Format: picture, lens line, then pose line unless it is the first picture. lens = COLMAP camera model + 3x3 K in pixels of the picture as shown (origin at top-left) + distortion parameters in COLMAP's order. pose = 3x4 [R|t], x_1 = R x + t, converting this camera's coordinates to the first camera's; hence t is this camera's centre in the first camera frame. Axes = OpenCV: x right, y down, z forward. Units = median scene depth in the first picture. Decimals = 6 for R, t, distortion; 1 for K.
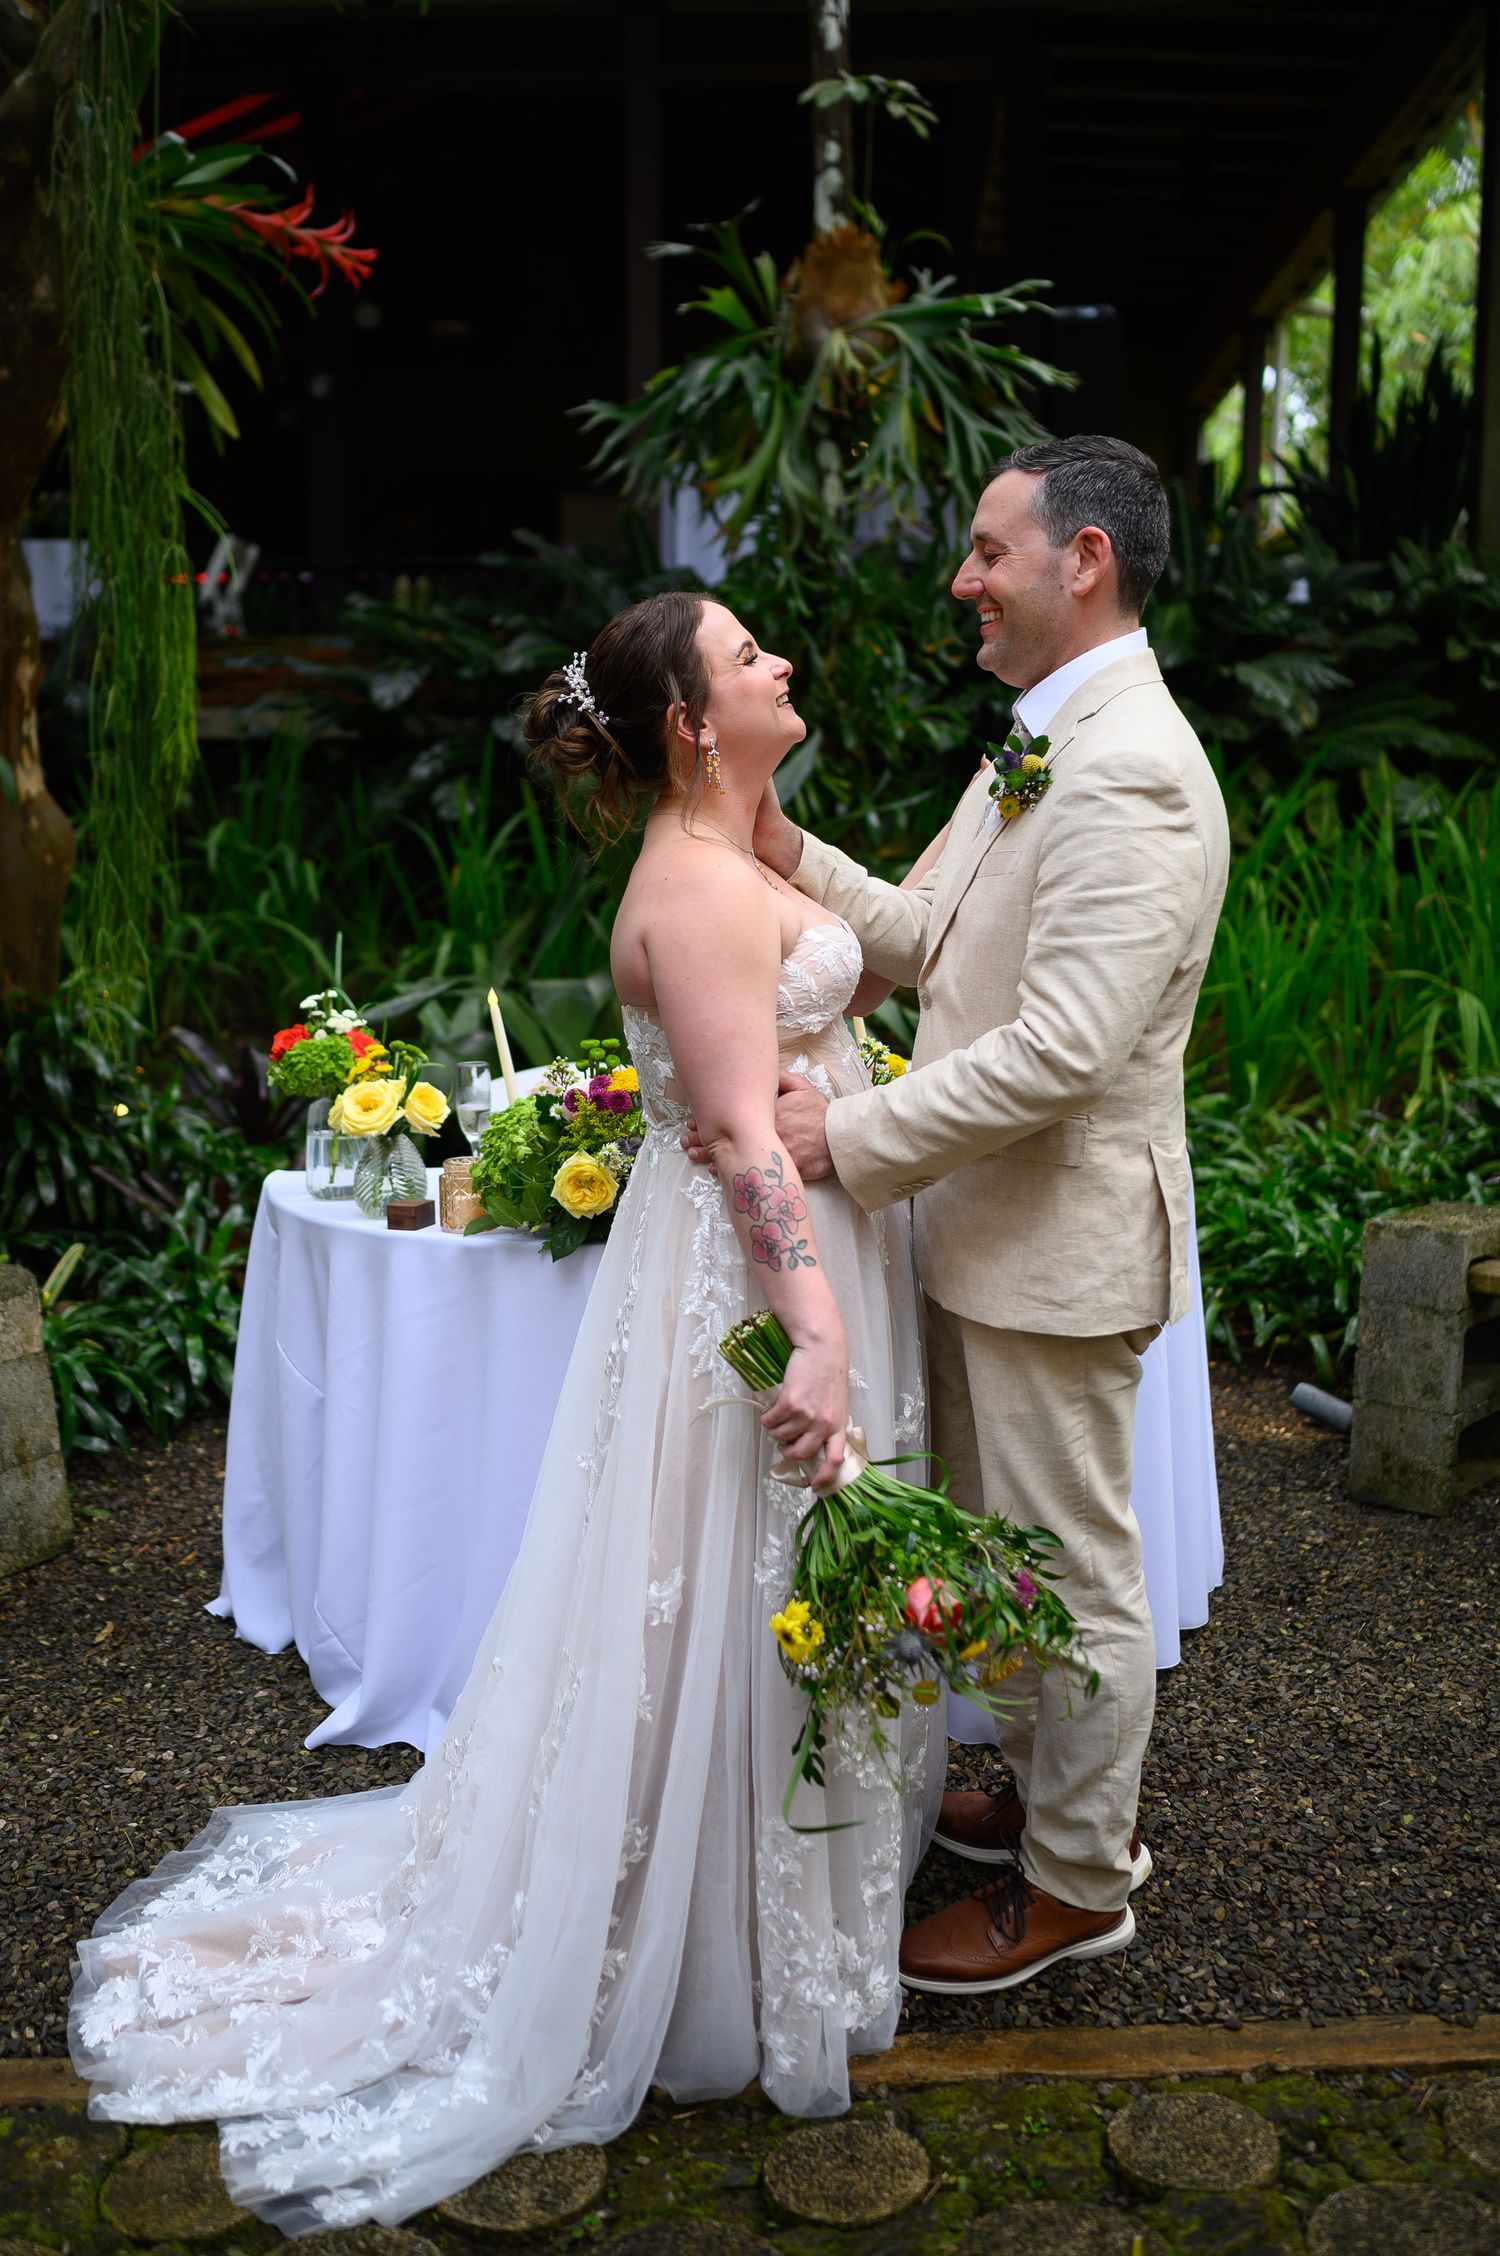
lens RADIAL K [[2130.2, 0, 738.9], [0, 2130.2, 1132.3], [0, 0, 1]] dist [0.001011, 0.000000]
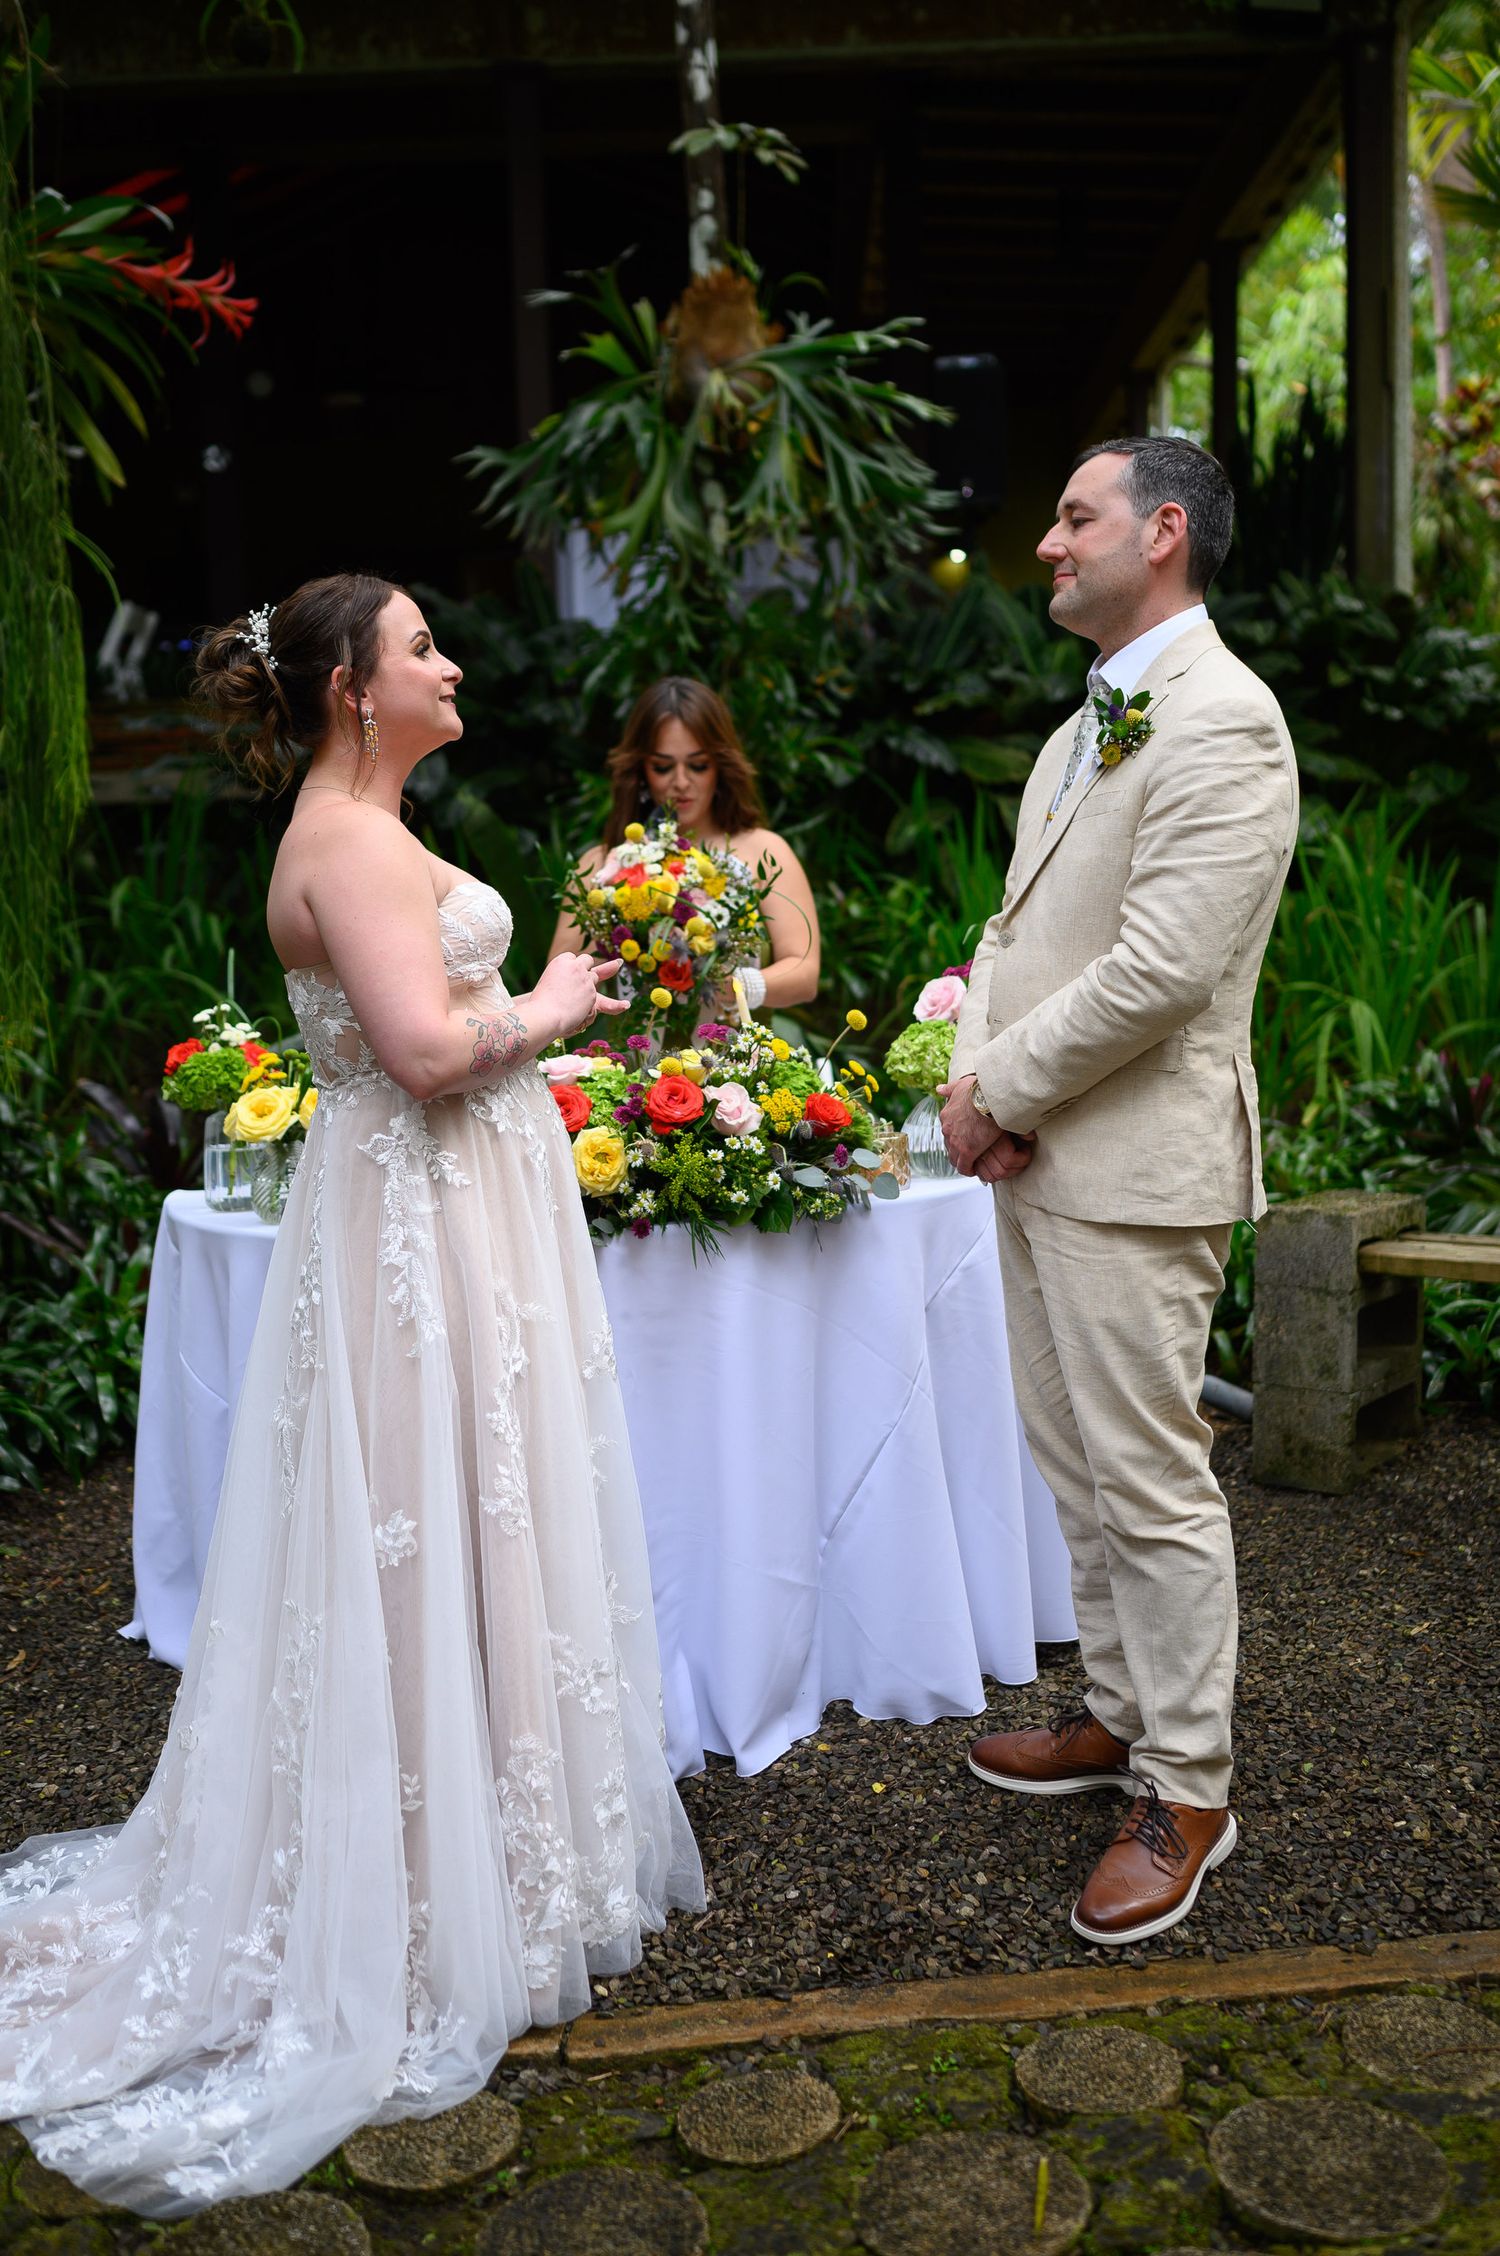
lens RADIAL K [[2130.2, 0, 740.8], [0, 2130.2, 1142.1], [0, 0, 1]] dist [0.001011, 0.000000]
pose [[0.998745, -0.036141, 0.034680, 0.010484], [0.037103, 0.998933, -0.027514, 0.023562], [-0.033649, 0.028766, 0.999020, -0.009760]]
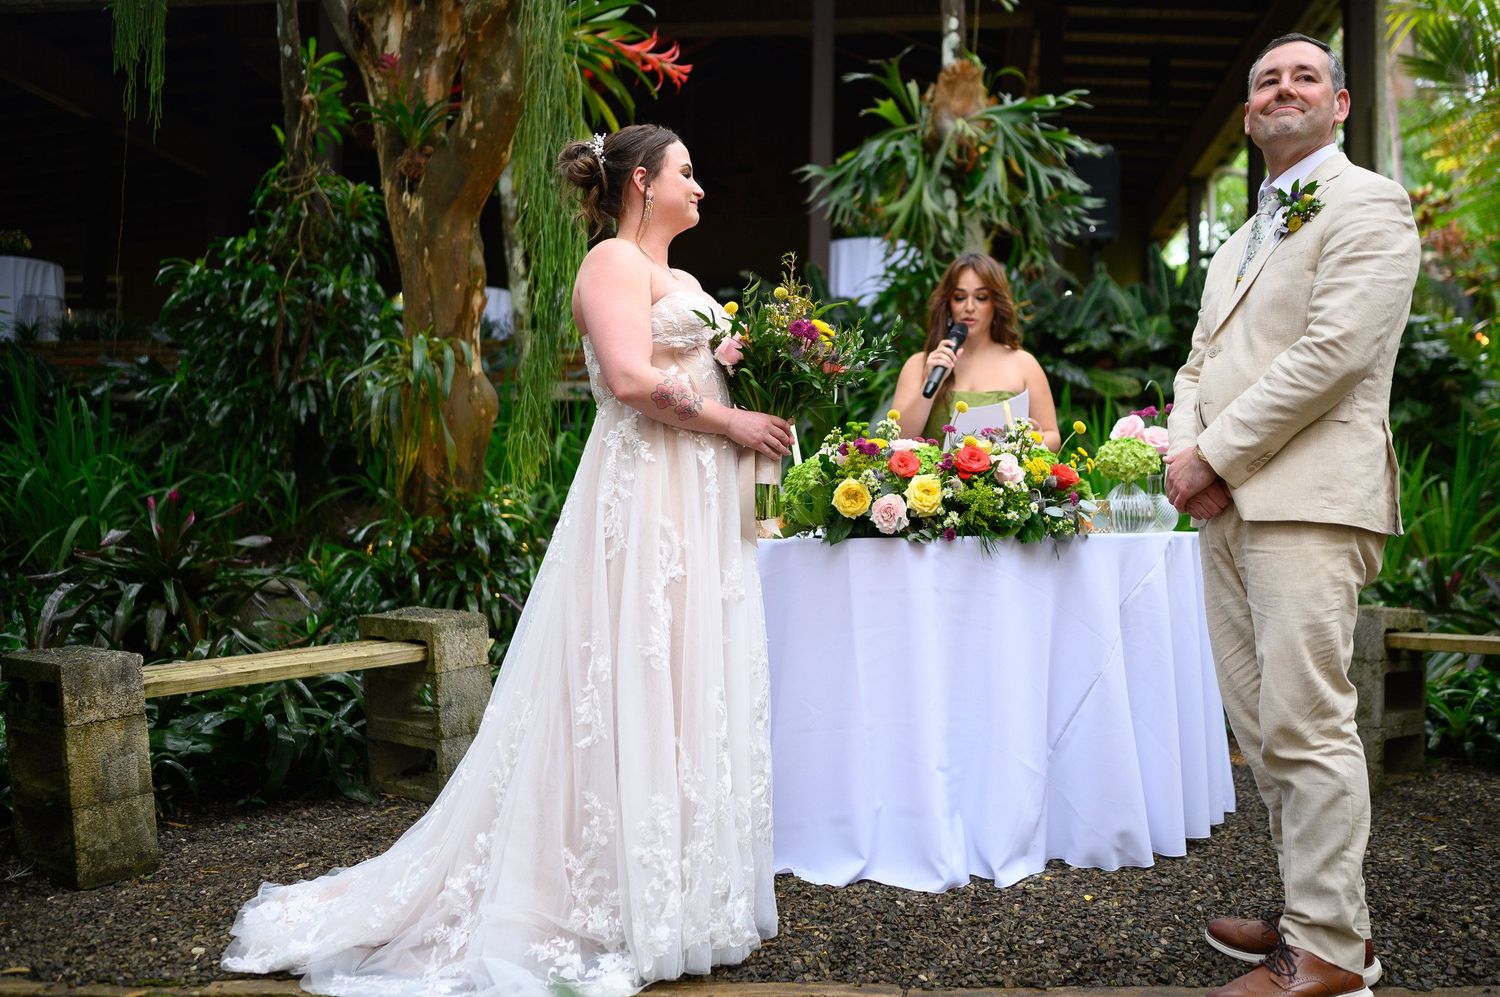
lens RADIAL K [[1416.4, 0, 743.4], [0, 1416.4, 505.8], [0, 0, 1]] dist [0.001011, 0.000000]
pose [[0.997406, 0.012704, -0.070848, -0.044287], [-0.024328, 0.985873, -0.165718, 0.123743], [0.067742, 0.167012, 0.983625, -0.057938]]
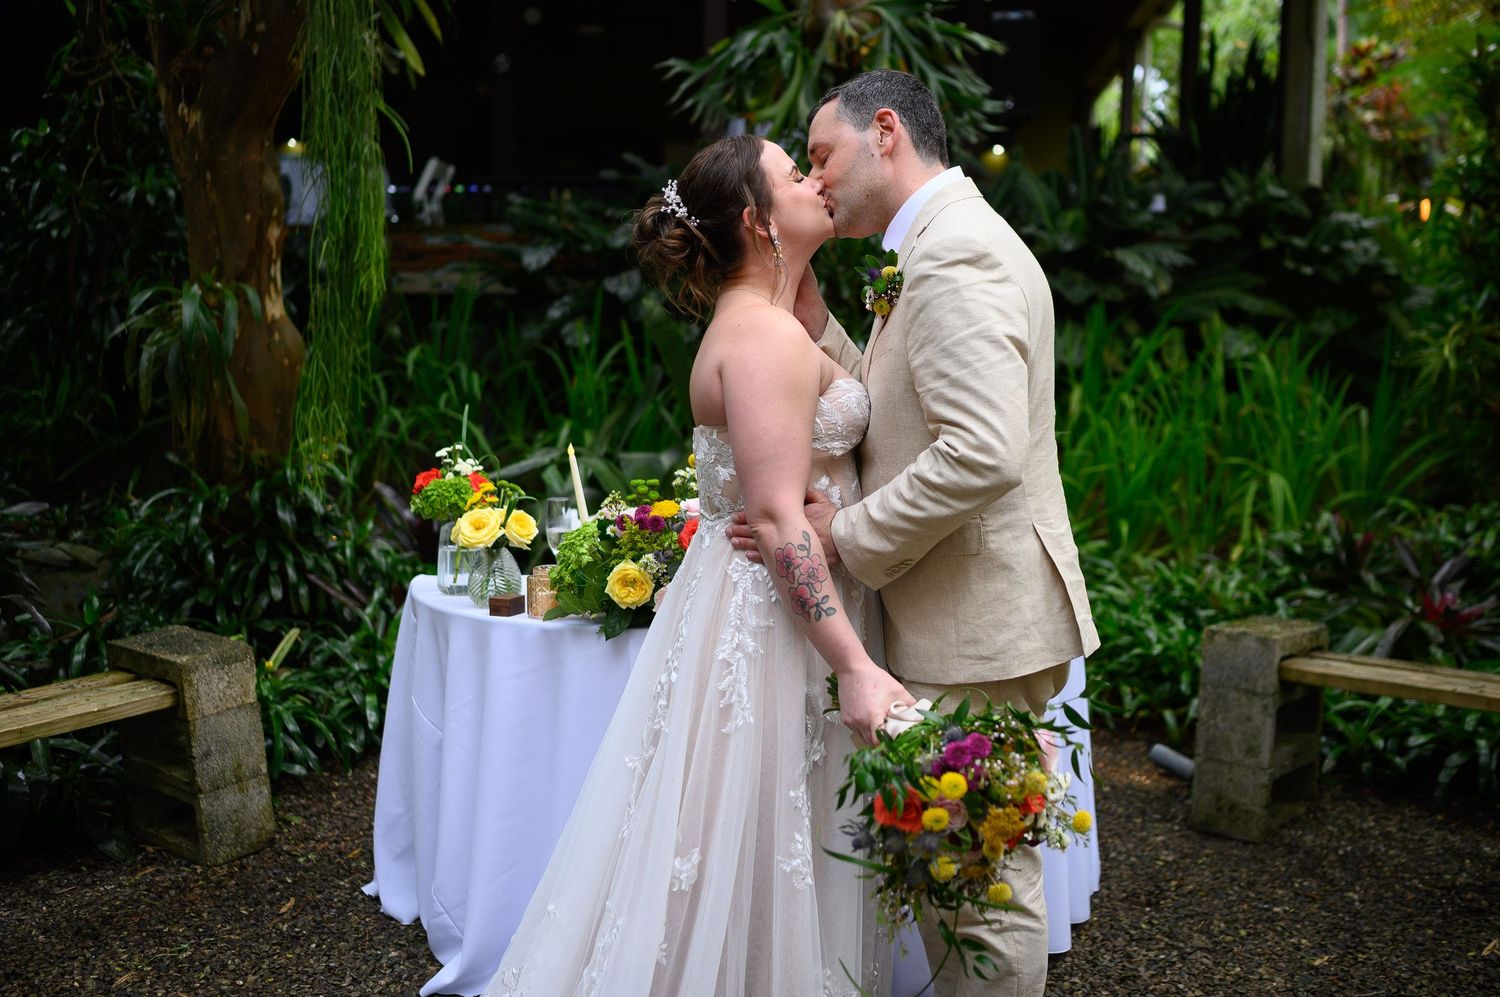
lens RADIAL K [[1416.4, 0, 748.1], [0, 1416.4, 511.4], [0, 0, 1]] dist [0.001011, 0.000000]
pose [[0.999567, 0.017428, -0.023710, 0.013756], [-0.018441, 0.998896, -0.043212, 0.009108], [0.022931, 0.043630, 0.998785, 0.053647]]
